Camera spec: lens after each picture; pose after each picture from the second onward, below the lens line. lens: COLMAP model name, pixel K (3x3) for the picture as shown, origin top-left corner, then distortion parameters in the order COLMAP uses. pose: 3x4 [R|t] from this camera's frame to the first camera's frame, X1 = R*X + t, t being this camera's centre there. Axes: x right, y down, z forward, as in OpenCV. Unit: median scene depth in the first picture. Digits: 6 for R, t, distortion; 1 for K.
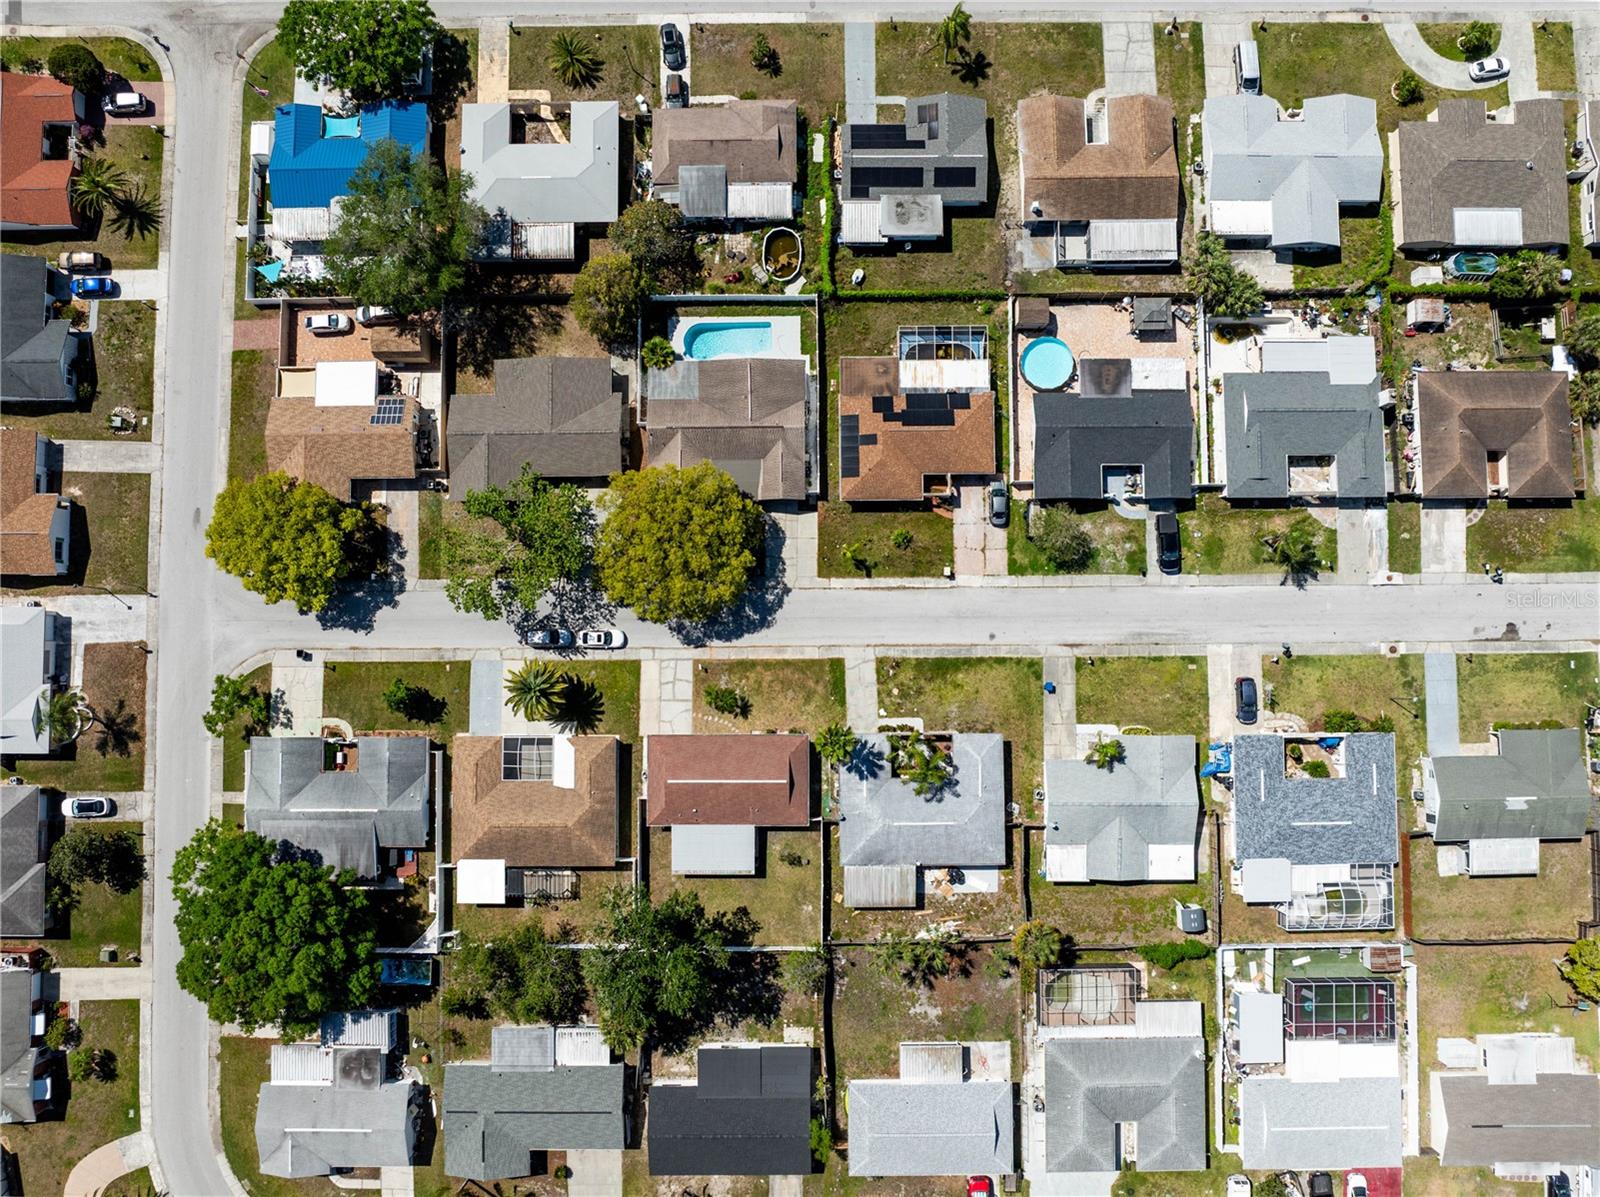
lens RADIAL K [[1158.2, 0, 803.4], [0, 1158.2, 569.0], [0, 0, 1]] dist [-0.037417, -0.001050]
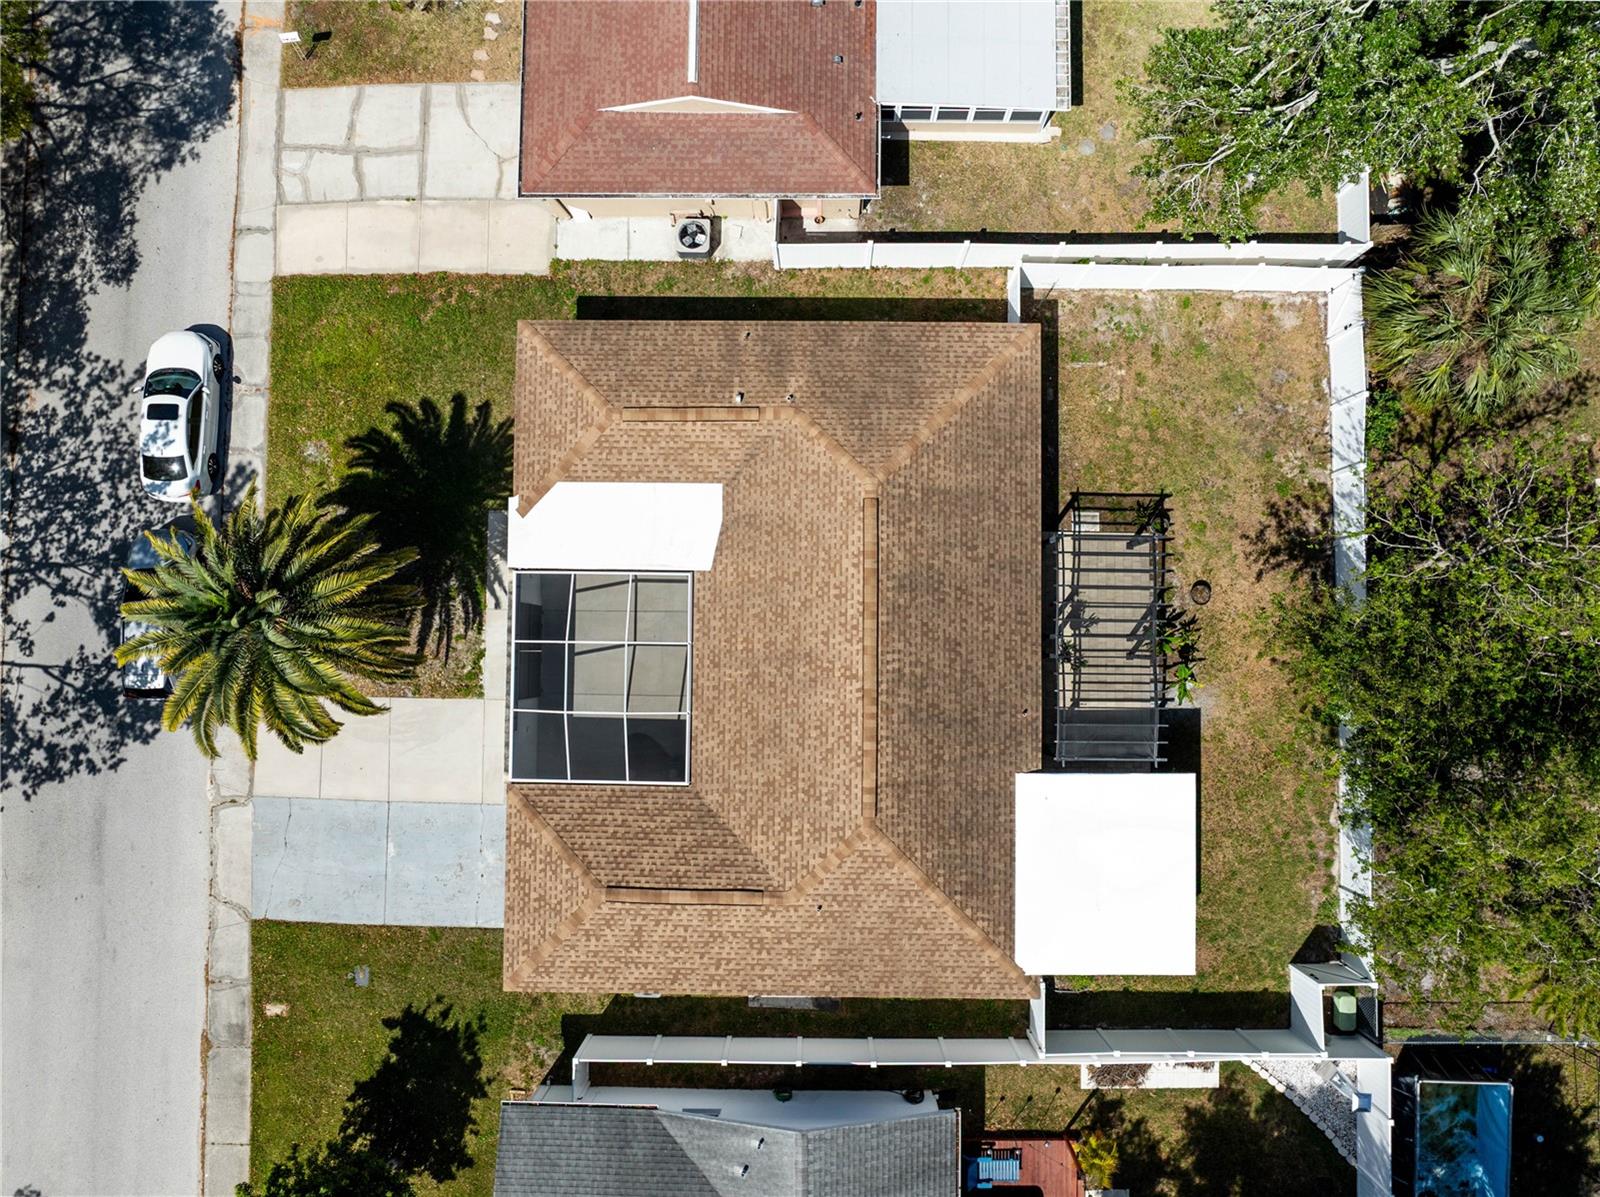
lens RADIAL K [[1158.2, 0, 803.4], [0, 1158.2, 569.0], [0, 0, 1]] dist [-0.037417, -0.001050]
pose [[0.014783, -0.997746, 0.065456, -0.227881], [0.998237, 0.018491, 0.056400, 0.189411], [-0.057483, 0.064507, 0.996260, 0.742705]]
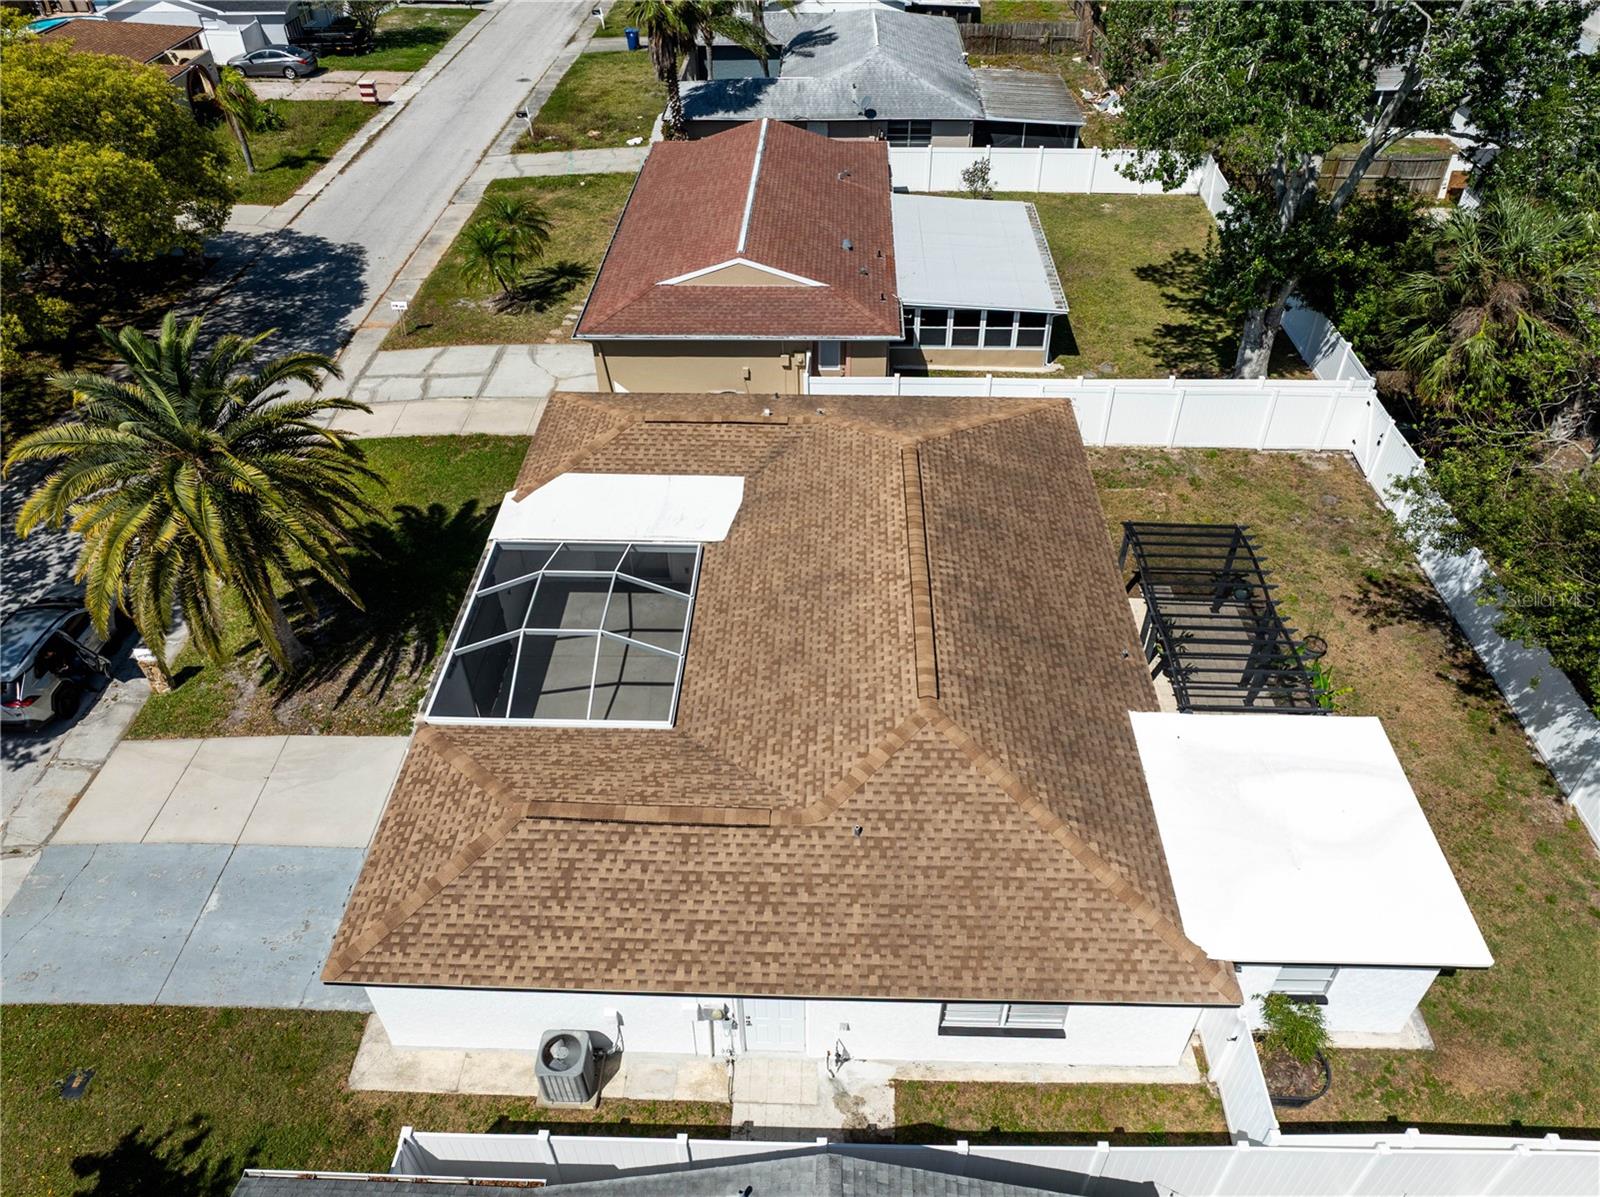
lens RADIAL K [[1128.5, 0, 801.6], [0, 1128.5, 594.2], [0, 0, 1]] dist [-0.035423, 0.000283]
pose [[0.038496, -0.634858, 0.771669, -0.370793], [0.997412, 0.071336, 0.008931, 0.196139], [-0.060718, 0.769329, 0.635961, 0.861598]]
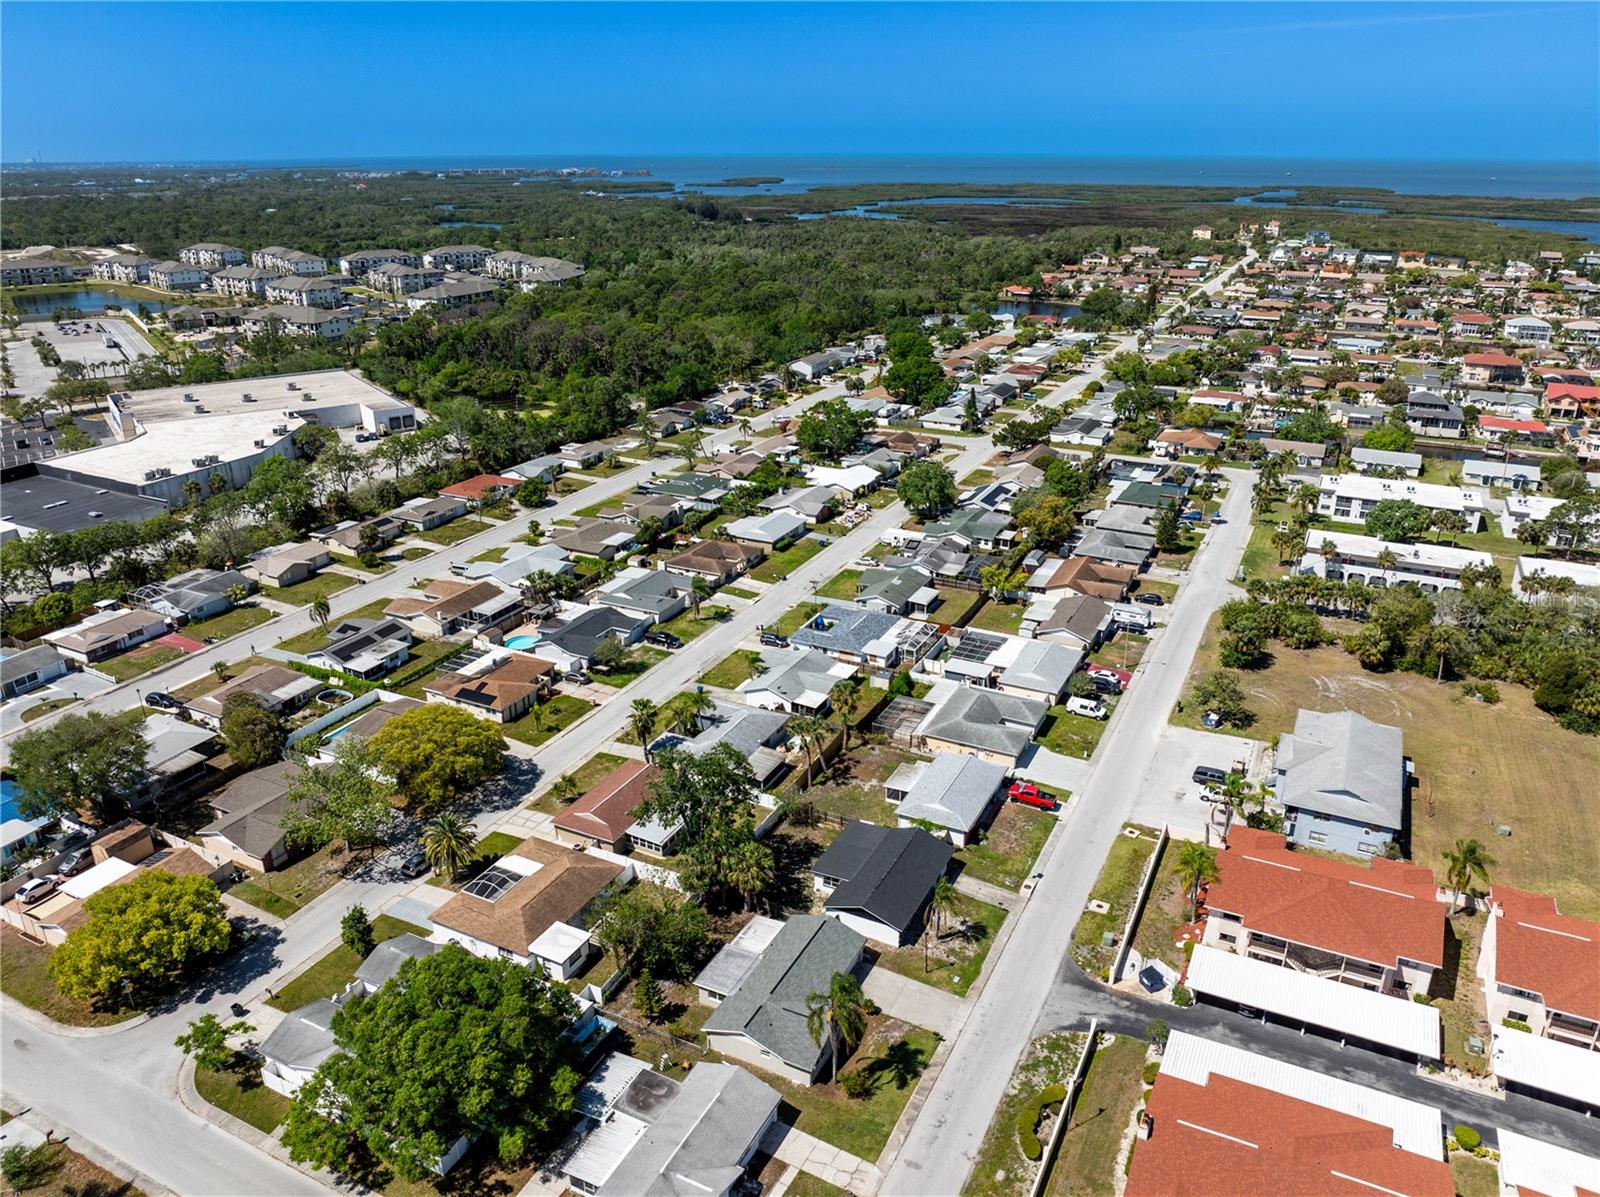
lens RADIAL K [[1128.5, 0, 801.6], [0, 1128.5, 594.2], [0, 0, 1]] dist [-0.035423, 0.000283]
pose [[0.453283, -0.319079, 0.832300, -0.862842], [0.888961, 0.230378, -0.395821, 0.742984], [-0.065445, 0.919301, 0.388075, 0.338884]]
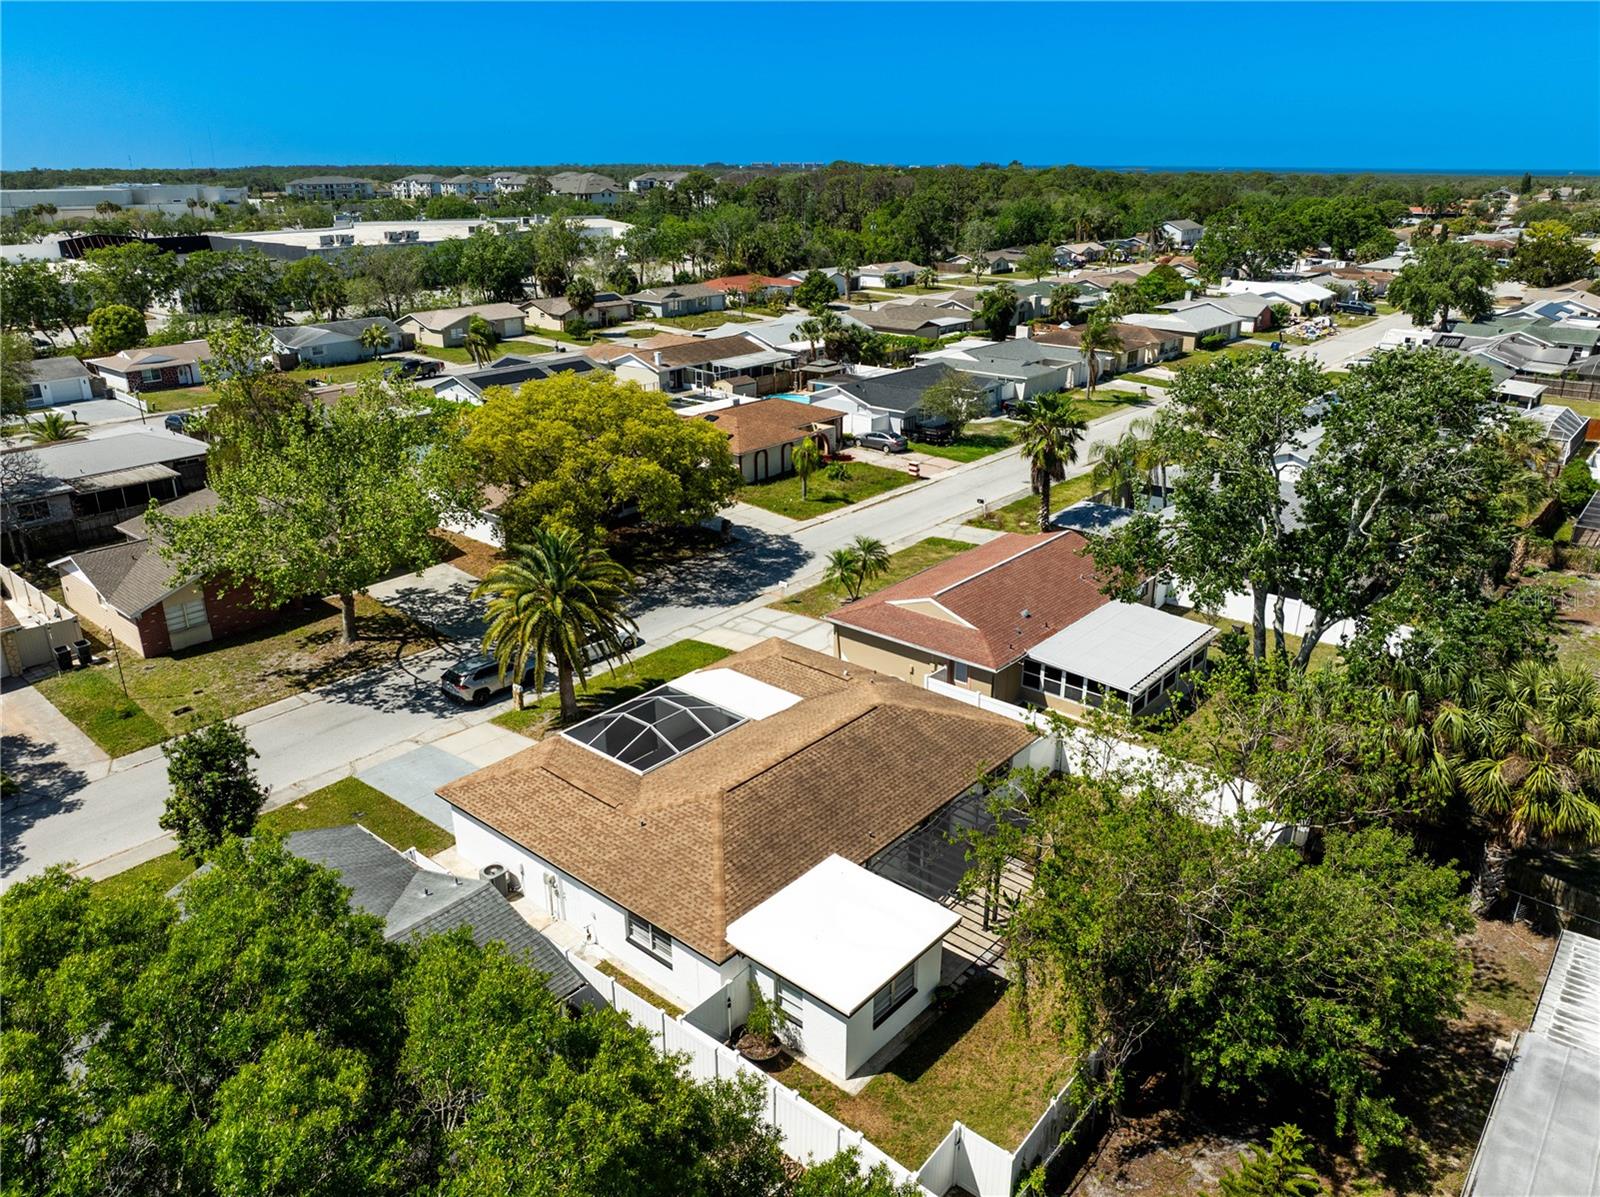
lens RADIAL K [[1128.5, 0, 801.6], [0, 1128.5, 594.2], [0, 0, 1]] dist [-0.035423, 0.000283]
pose [[0.655152, -0.262561, 0.708405, -0.435795], [0.753431, 0.296376, -0.586944, 0.382029], [-0.055845, 0.918272, 0.391993, 0.811480]]
